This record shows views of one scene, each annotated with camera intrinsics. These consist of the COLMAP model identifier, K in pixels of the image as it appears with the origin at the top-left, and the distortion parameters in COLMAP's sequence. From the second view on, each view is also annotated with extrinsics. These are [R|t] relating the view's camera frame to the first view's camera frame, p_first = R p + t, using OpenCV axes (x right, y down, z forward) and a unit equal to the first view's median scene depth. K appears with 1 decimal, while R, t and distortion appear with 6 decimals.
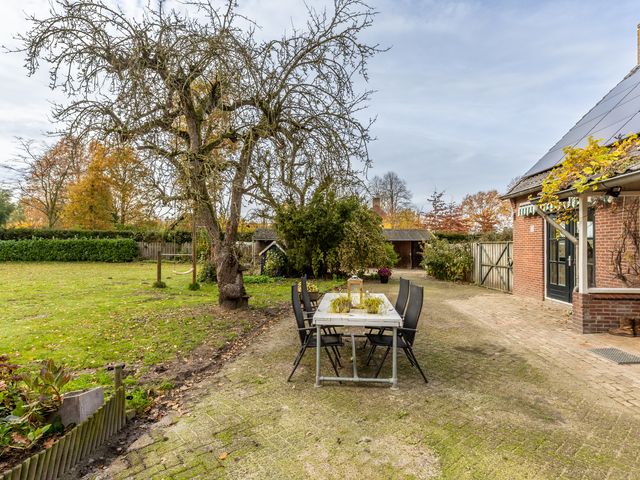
lens RADIAL K [[340.5, 0, 320.0], [0, 340.5, 240.0], [0, 0, 1]] dist [-0.005786, -0.001139]
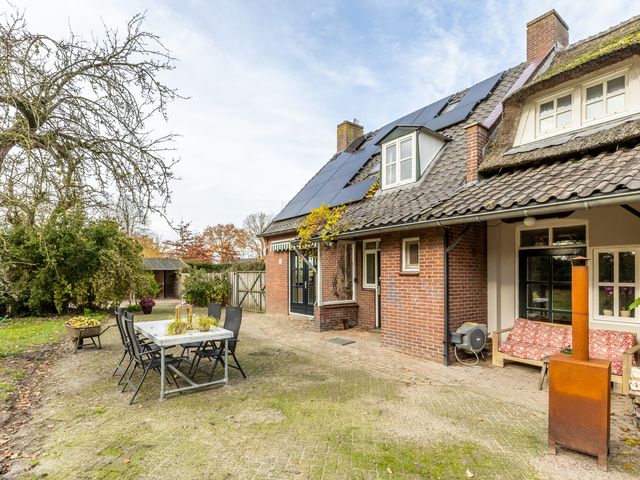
lens RADIAL K [[340.3, 0, 318.2], [0, 340.3, 273.8], [0, 0, 1]] dist [-0.002070, -0.000818]
pose [[0.741866, -0.006786, 0.670514, -0.221013], [-0.002993, 0.999905, 0.013432, -0.005147], [-0.670542, -0.011972, 0.741775, -0.107595]]
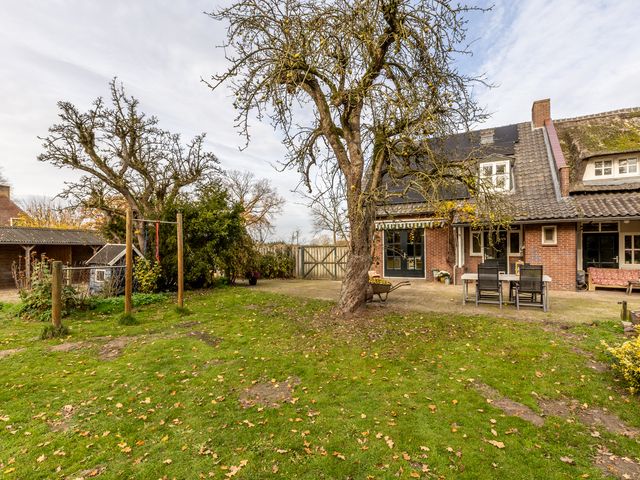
lens RADIAL K [[331.5, 0, 322.3], [0, 331.5, 246.9], [0, 0, 1]] dist [-0.003994, -0.001102]
pose [[0.401118, -0.003763, 0.916019, -1.470946], [-0.000250, 0.999991, 0.004217, 0.008171], [-0.916027, -0.001920, 0.401113, 0.854267]]
